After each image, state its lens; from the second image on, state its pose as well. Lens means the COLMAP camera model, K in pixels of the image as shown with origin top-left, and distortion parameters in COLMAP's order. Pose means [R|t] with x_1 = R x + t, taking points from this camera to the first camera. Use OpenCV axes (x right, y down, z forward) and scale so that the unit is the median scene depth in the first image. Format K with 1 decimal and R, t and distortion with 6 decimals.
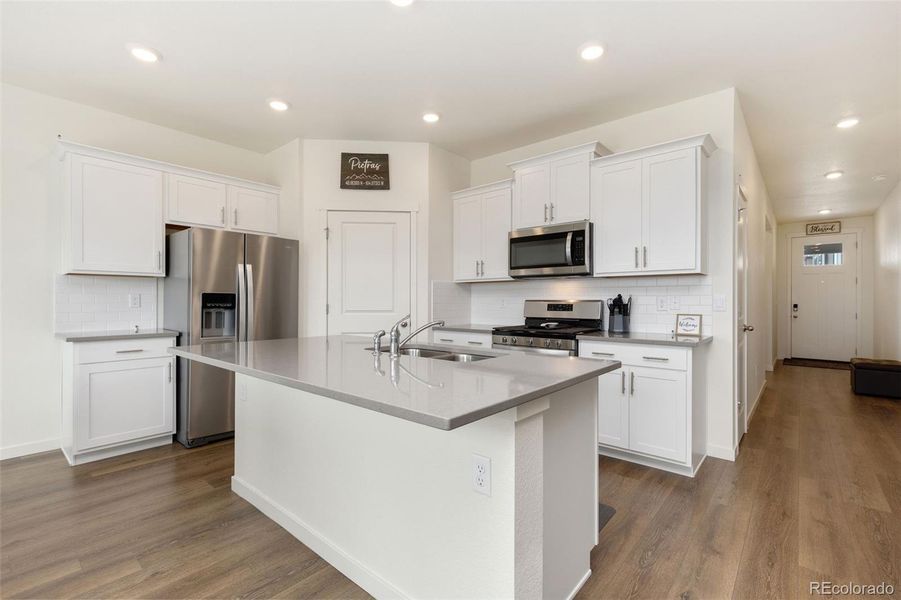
lens RADIAL K [[409.1, 0, 449.6], [0, 409.1, 304.1], [0, 0, 1]] dist [0.008833, 0.000363]
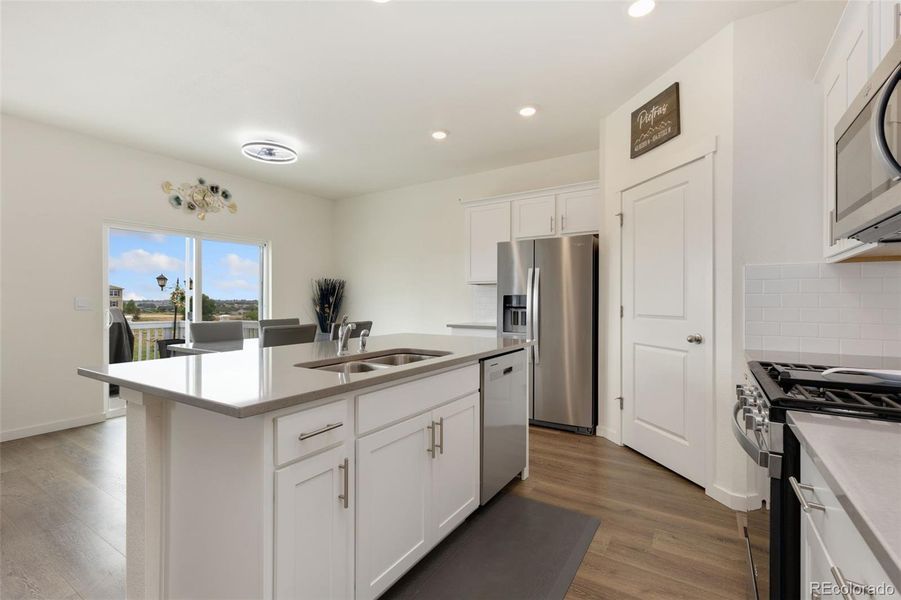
lens RADIAL K [[409.1, 0, 455.8], [0, 409.1, 300.1], [0, 0, 1]] dist [0.008833, 0.000363]
pose [[0.135967, -0.000325, -0.990713, 0.466297], [-0.004164, 0.999991, -0.000899, -0.009389], [0.990705, 0.004248, 0.135965, 0.559096]]
